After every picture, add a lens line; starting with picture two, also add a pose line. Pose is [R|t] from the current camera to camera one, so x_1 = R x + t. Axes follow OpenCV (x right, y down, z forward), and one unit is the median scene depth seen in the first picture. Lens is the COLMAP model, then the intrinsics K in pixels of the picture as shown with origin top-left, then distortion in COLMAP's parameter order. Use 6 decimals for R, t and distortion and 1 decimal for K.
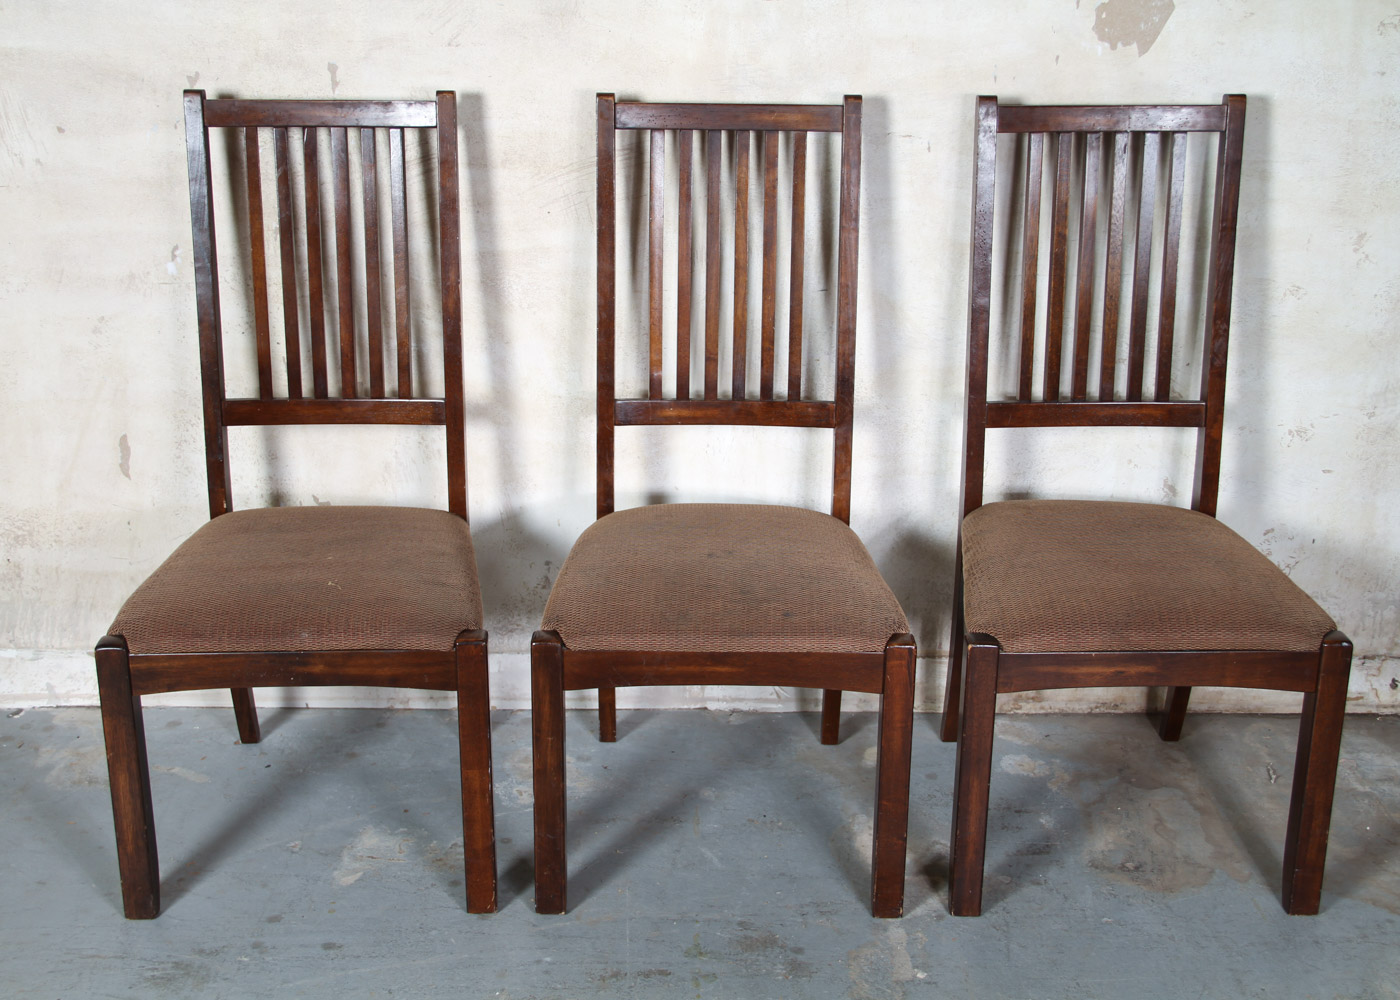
lens RADIAL K [[1822.4, 0, 698.2], [0, 1822.4, 513.9], [0, 0, 1]] dist [0.033591, 0.000000]
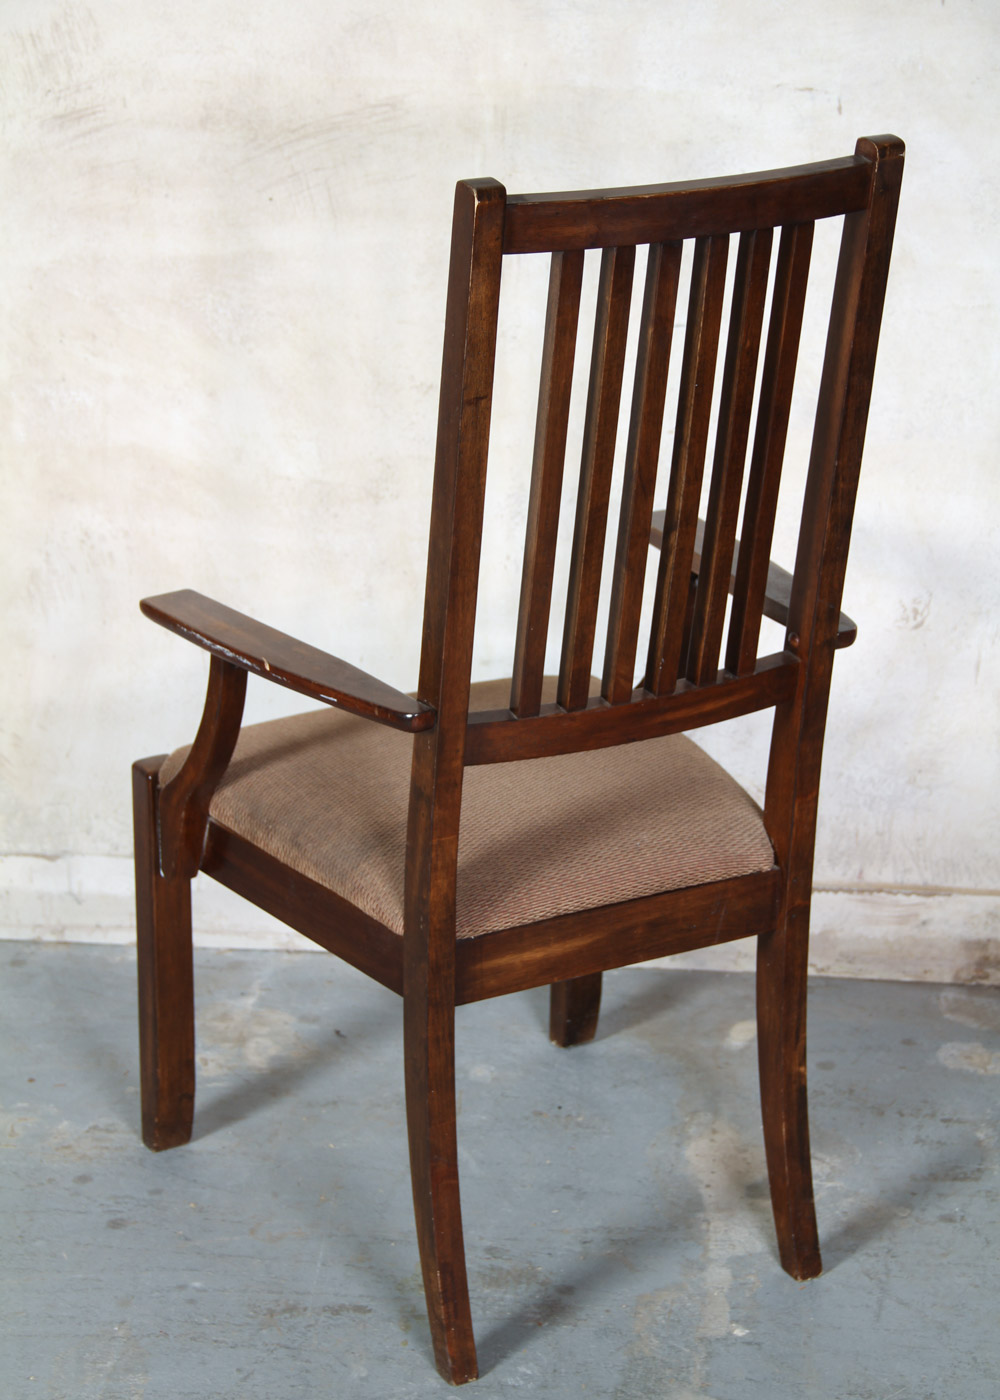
lens RADIAL K [[3063.1, 0, 504.5], [0, 3063.1, 736.2], [0, 0, 1]] dist [0.318012, 0.000000]
pose [[0.995402, 0.031804, -0.090357, 0.113792], [-0.032651, 0.999435, -0.007913, 0.038912], [0.090054, 0.010827, 0.995878, -0.127501]]
